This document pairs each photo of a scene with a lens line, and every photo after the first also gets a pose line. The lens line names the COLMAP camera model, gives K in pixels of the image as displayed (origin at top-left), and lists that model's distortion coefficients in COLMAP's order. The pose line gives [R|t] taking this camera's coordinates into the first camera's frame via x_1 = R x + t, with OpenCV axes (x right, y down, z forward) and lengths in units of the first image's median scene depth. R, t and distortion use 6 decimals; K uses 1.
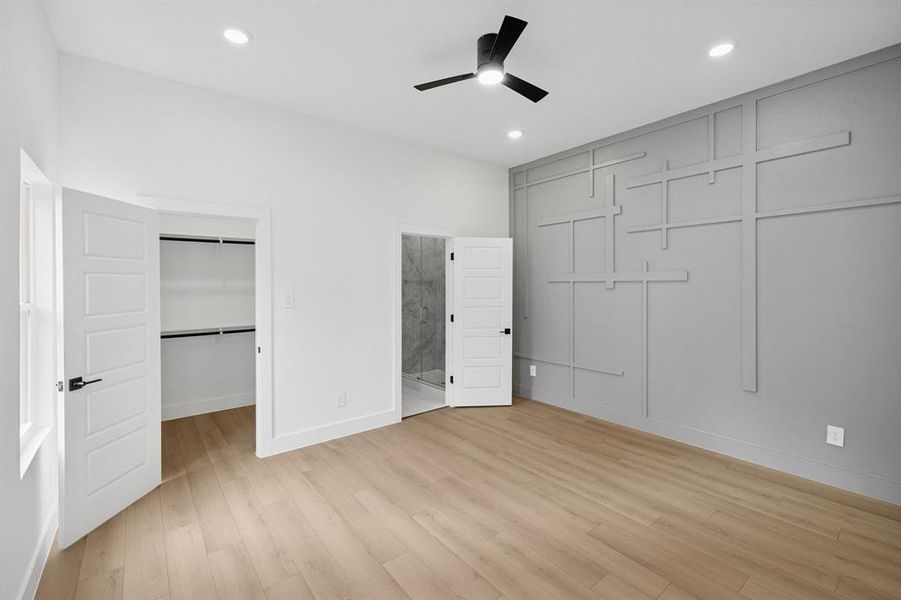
lens RADIAL K [[386.0, 0, 451.9], [0, 386.0, 287.8], [0, 0, 1]] dist [-0.000377, 0.000154]
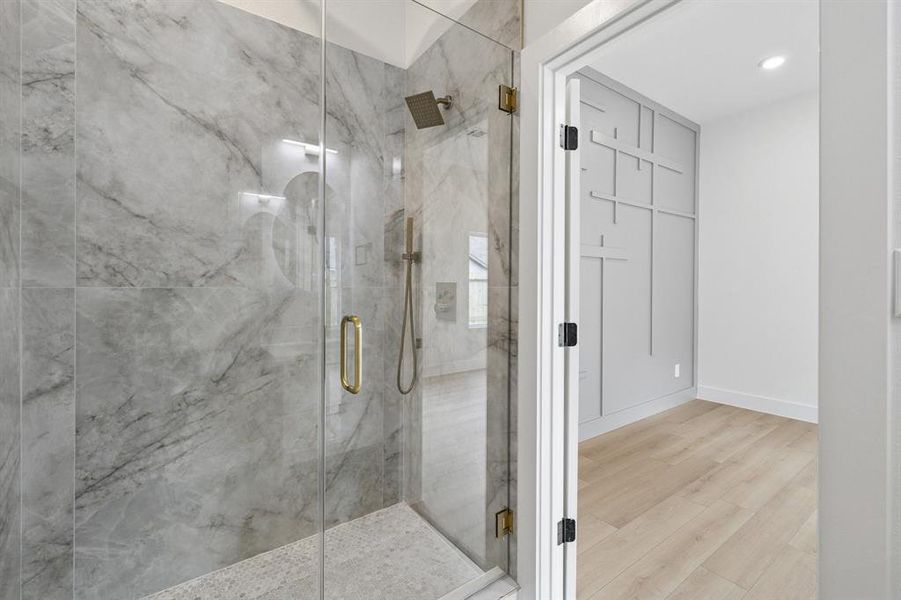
lens RADIAL K [[386.0, 0, 451.9], [0, 386.0, 287.8], [0, 0, 1]] dist [-0.000377, 0.000154]
pose [[0.067435, 0.000582, 0.997724, -0.464861], [0.008827, 0.999960, -0.001180, 0.058073], [-0.997685, 0.008887, 0.067427, 1.561765]]
